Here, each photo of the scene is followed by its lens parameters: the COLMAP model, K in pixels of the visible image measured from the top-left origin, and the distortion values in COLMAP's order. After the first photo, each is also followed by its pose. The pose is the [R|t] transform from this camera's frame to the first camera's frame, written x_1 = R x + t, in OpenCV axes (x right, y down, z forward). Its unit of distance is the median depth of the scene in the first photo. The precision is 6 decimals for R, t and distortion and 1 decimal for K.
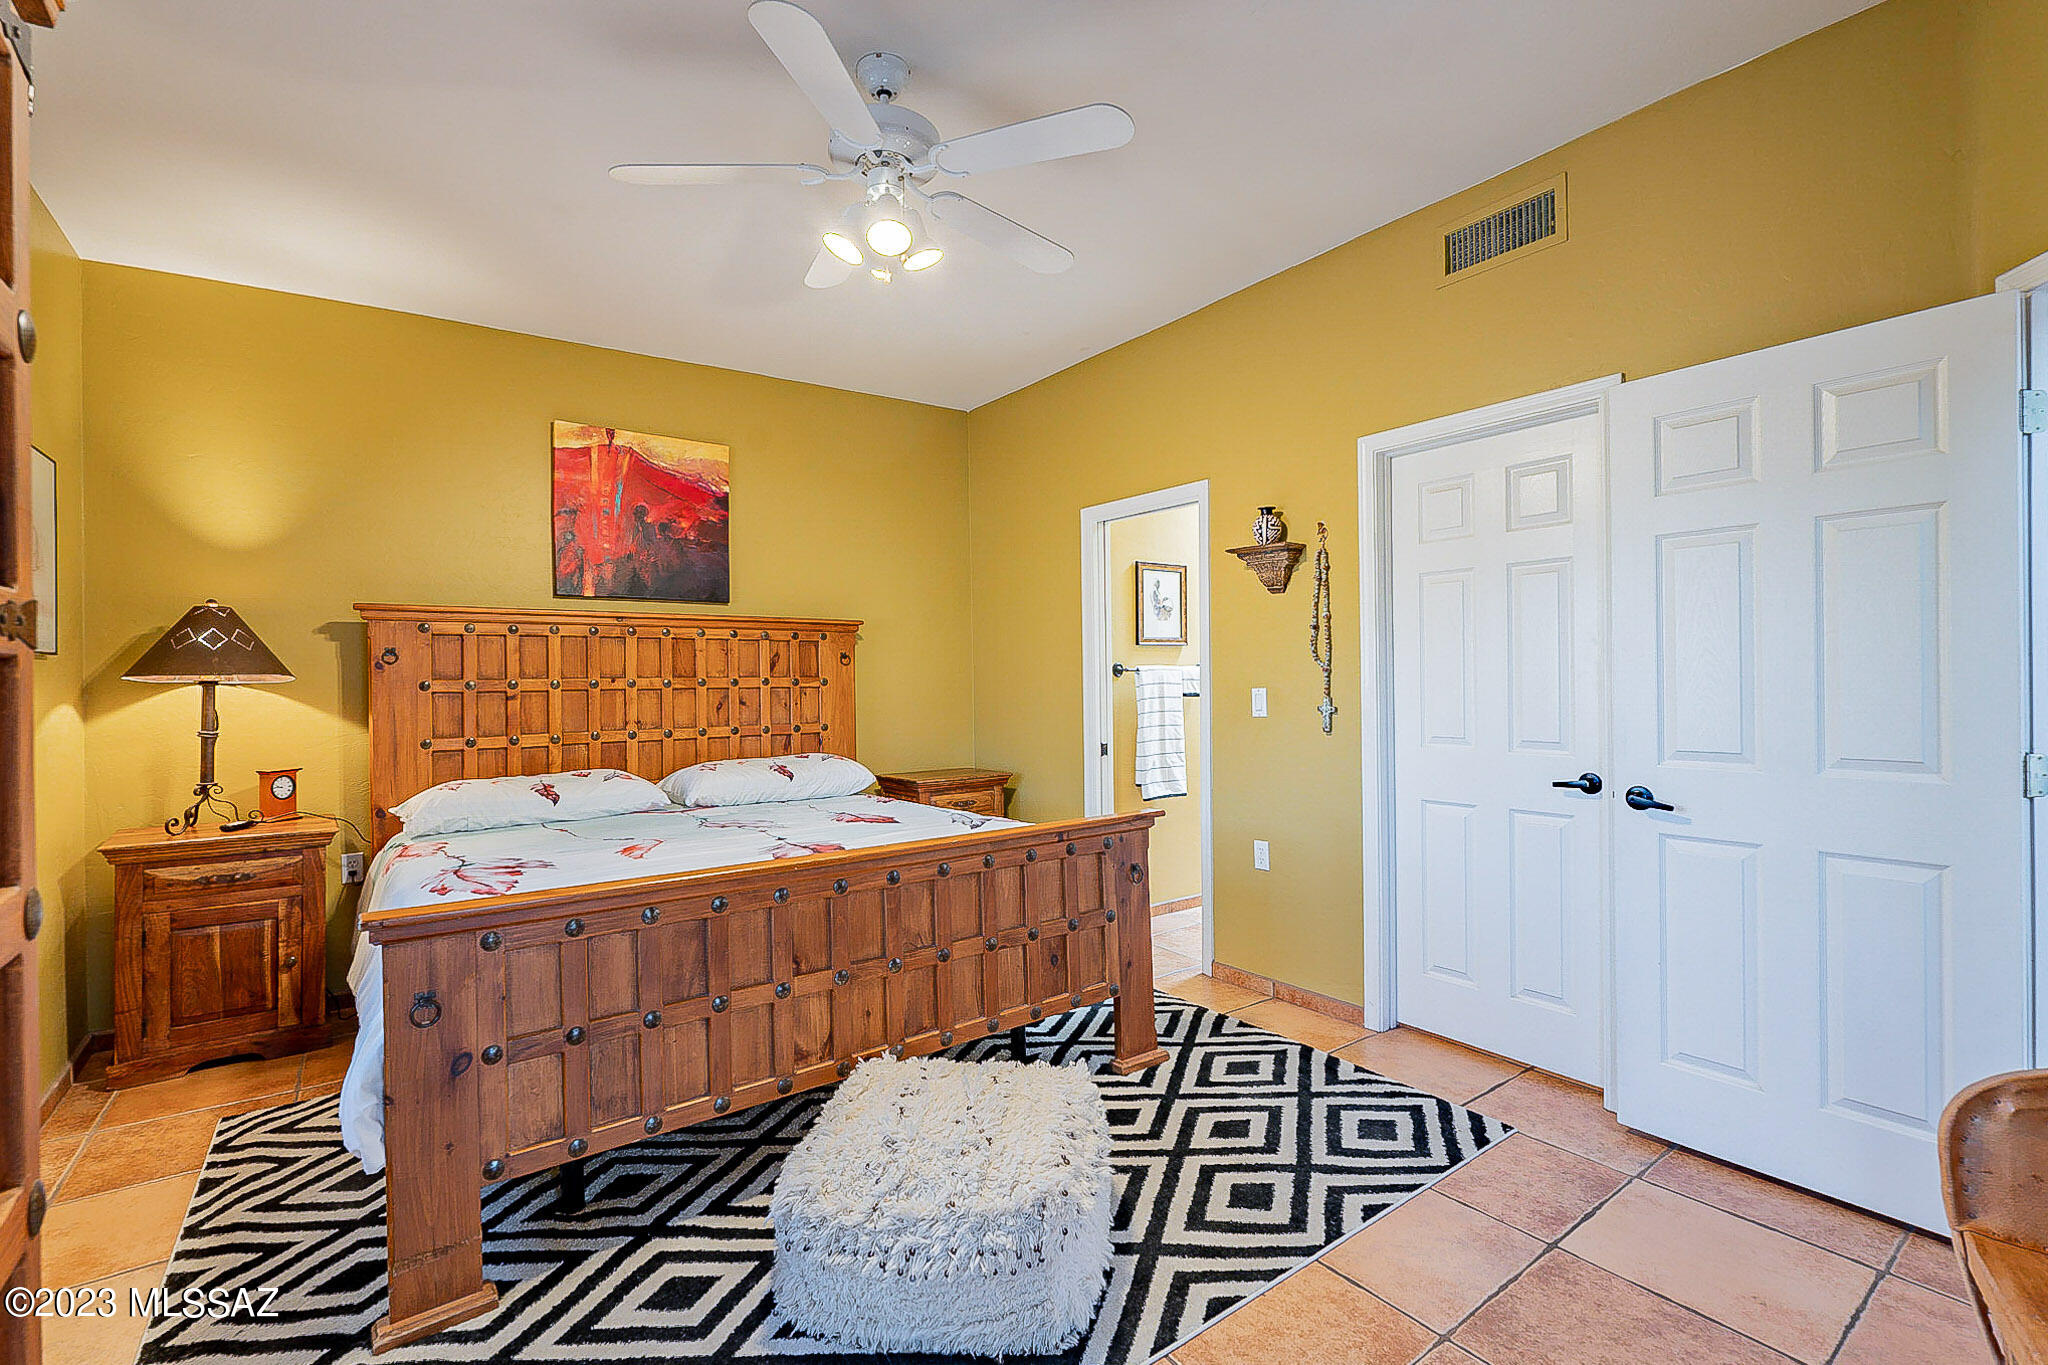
lens RADIAL K [[910.9, 0, 1010.8], [0, 910.9, 683.7], [0, 0, 1]] dist [0.000241, 0.000141]
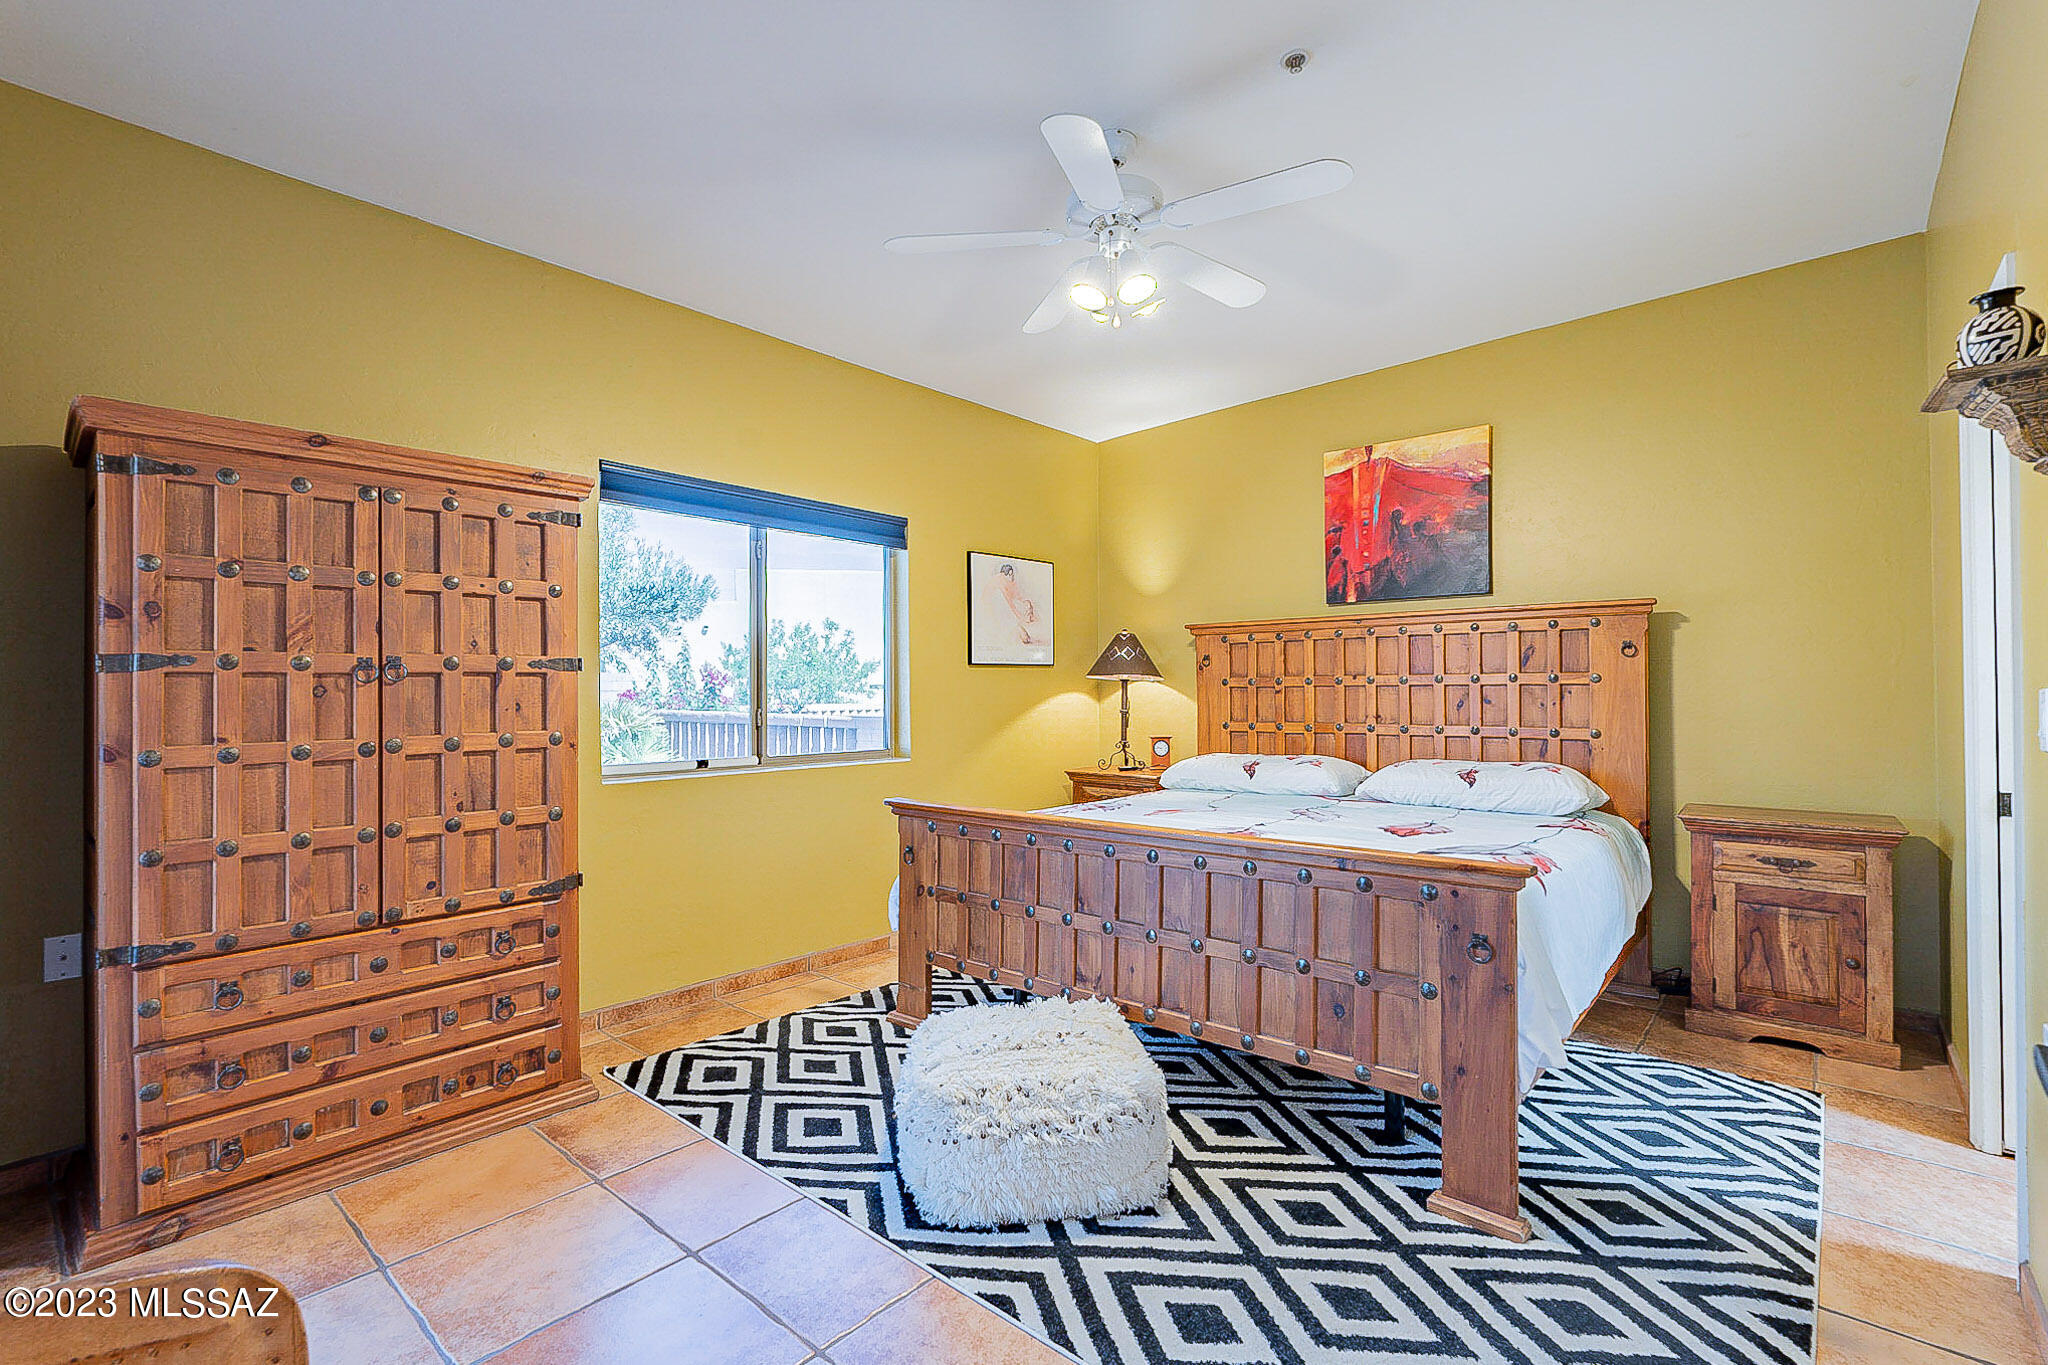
lens RADIAL K [[910.9, 0, 1010.8], [0, 910.9, 683.7], [0, 0, 1]] dist [0.000241, 0.000141]
pose [[0.209399, 0.003035, -0.977825, 0.549651], [-0.001115, 0.999995, 0.002865, 0.001145], [0.977830, 0.000491, 0.209402, 0.365853]]
